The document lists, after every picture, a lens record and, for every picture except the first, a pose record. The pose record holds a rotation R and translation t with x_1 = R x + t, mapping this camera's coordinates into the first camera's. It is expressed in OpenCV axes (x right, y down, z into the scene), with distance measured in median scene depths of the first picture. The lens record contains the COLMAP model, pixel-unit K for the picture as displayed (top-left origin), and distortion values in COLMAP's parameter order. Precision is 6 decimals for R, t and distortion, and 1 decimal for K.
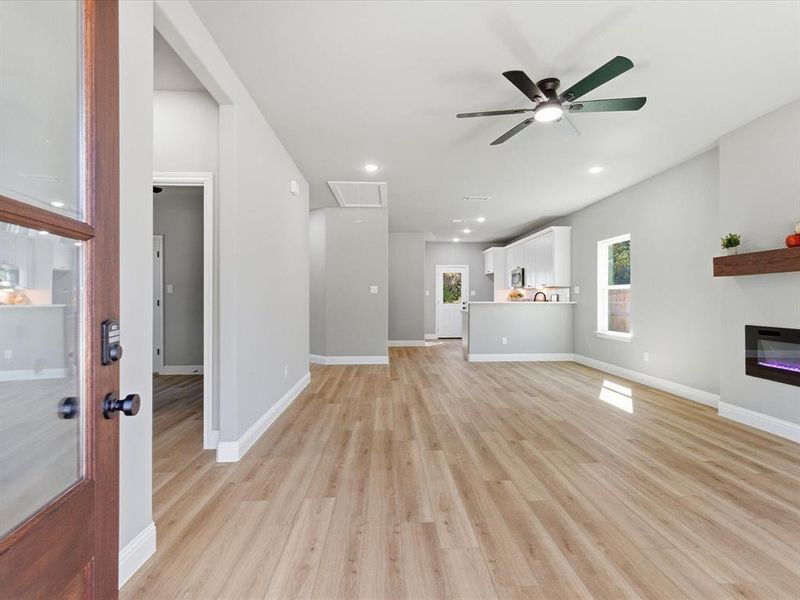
lens RADIAL K [[406.2, 0, 401.7], [0, 406.2, 299.8], [0, 0, 1]] dist [-0.000043, 0.002195]
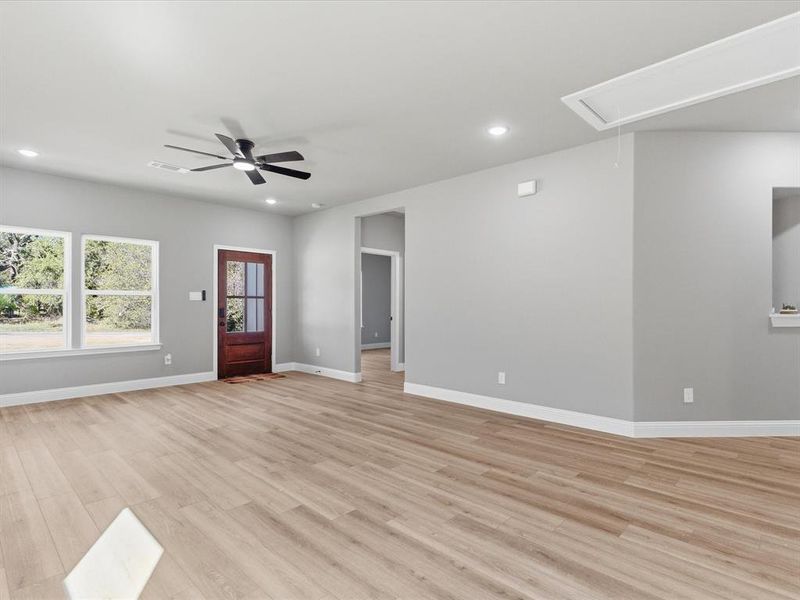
lens RADIAL K [[418.5, 0, 405.7], [0, 418.5, 305.7], [0, 0, 1]] dist [-0.001853, 0.002395]
pose [[-0.711687, 0.001868, -0.702494, 0.740835], [-0.002355, 0.999985, 0.005045, -0.014420], [0.702492, 0.005245, -0.711672, 1.832029]]
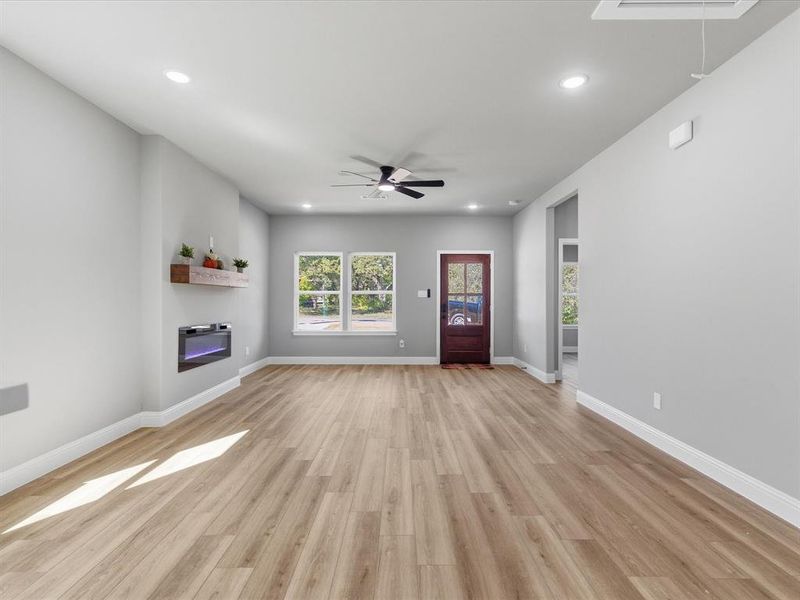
lens RADIAL K [[406.2, 0, 406.6], [0, 406.2, 299.1], [0, 0, 1]] dist [-0.000043, 0.002195]
pose [[-0.999721, 0.000657, 0.023605, 0.194143], [0.000641, 1.000000, -0.000696, -0.015222], [-0.023605, -0.000680, -0.999721, 2.047081]]
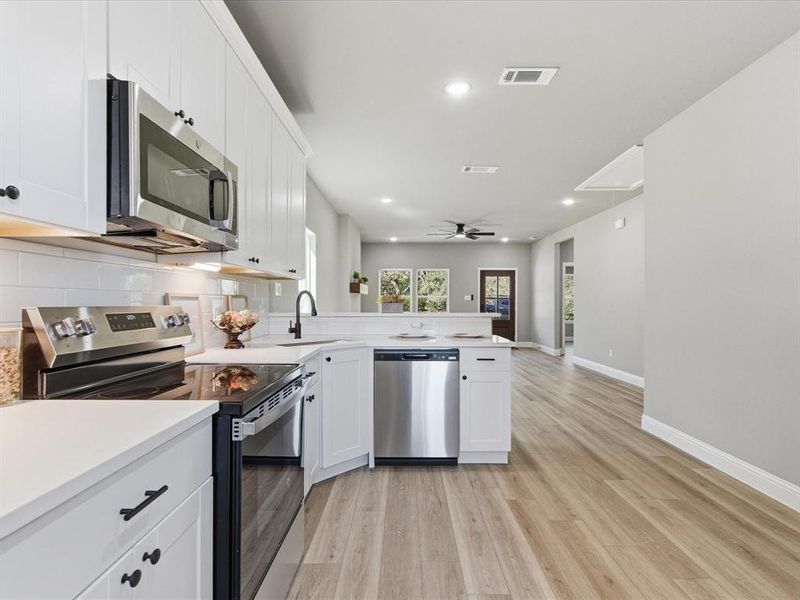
lens RADIAL K [[406.2, 0, 410.5], [0, 406.2, 299.0], [0, 0, 1]] dist [-0.000043, 0.002195]
pose [[-0.999641, -0.000128, 0.026791, 0.490324], [-0.000255, 0.999989, -0.004723, -0.019919], [-0.026790, -0.004728, -0.999630, 2.929084]]
